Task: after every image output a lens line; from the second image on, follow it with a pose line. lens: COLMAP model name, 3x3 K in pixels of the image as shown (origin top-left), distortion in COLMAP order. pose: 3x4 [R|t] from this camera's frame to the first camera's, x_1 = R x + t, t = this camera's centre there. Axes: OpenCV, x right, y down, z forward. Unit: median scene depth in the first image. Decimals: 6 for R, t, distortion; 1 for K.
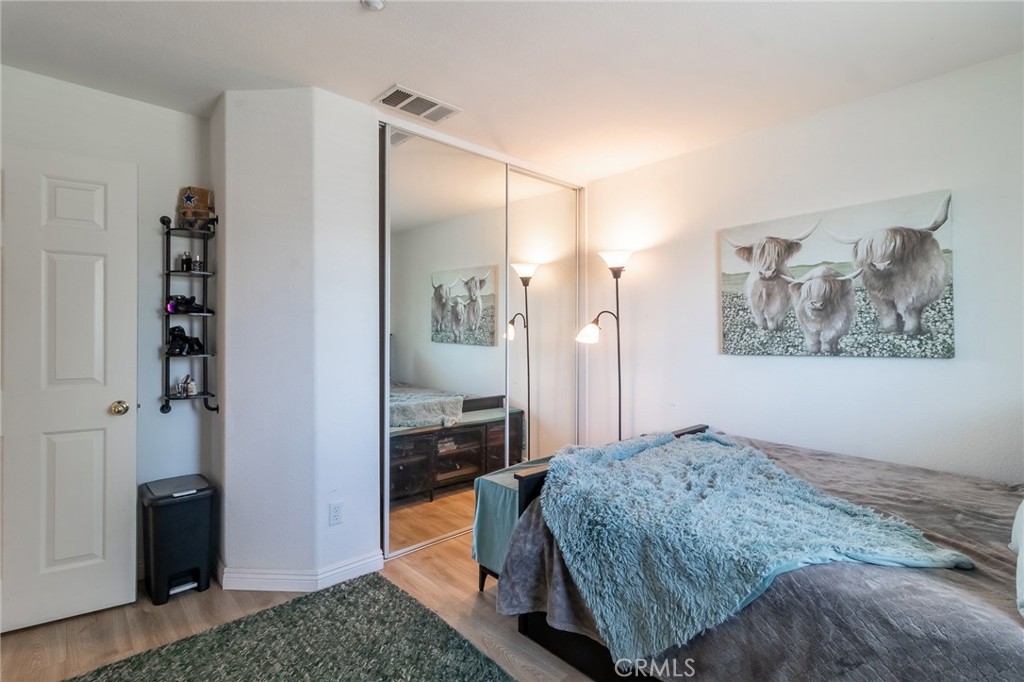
lens RADIAL K [[484.5, 0, 511.6], [0, 484.5, 331.1], [0, 0, 1]] dist [0.001728, 0.000270]
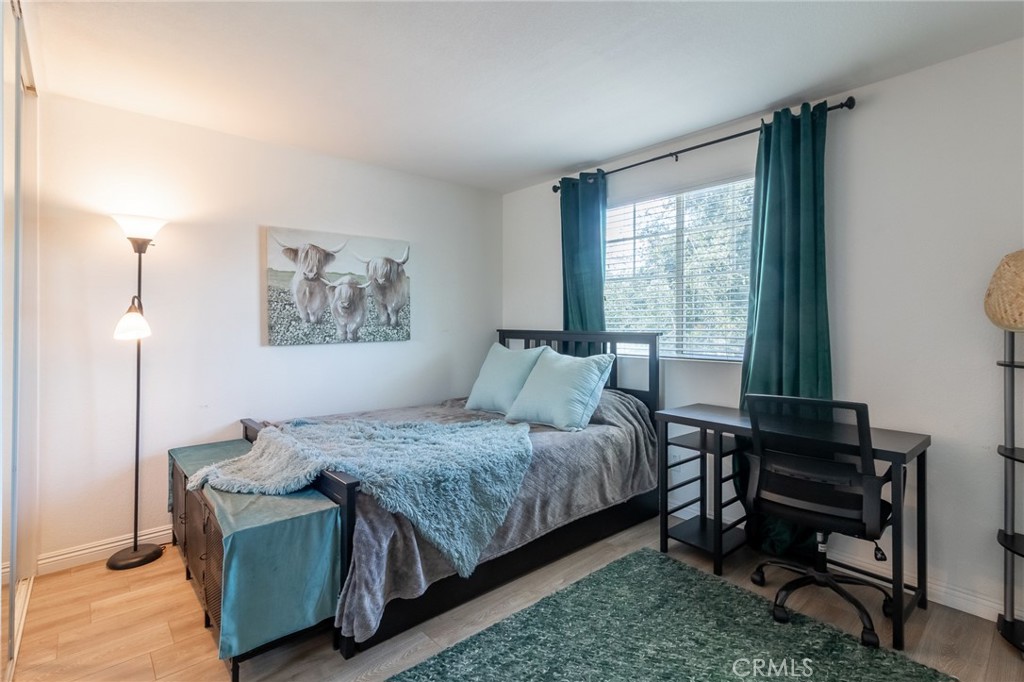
lens RADIAL K [[469.6, 0, 511.5], [0, 469.6, 324.1], [0, 0, 1]] dist [0.000931, 0.000195]
pose [[0.016653, 0.004477, 0.999851, -0.632896], [-0.002420, 0.999987, -0.004438, 0.004738], [-0.999858, -0.002346, 0.016664, 0.511382]]
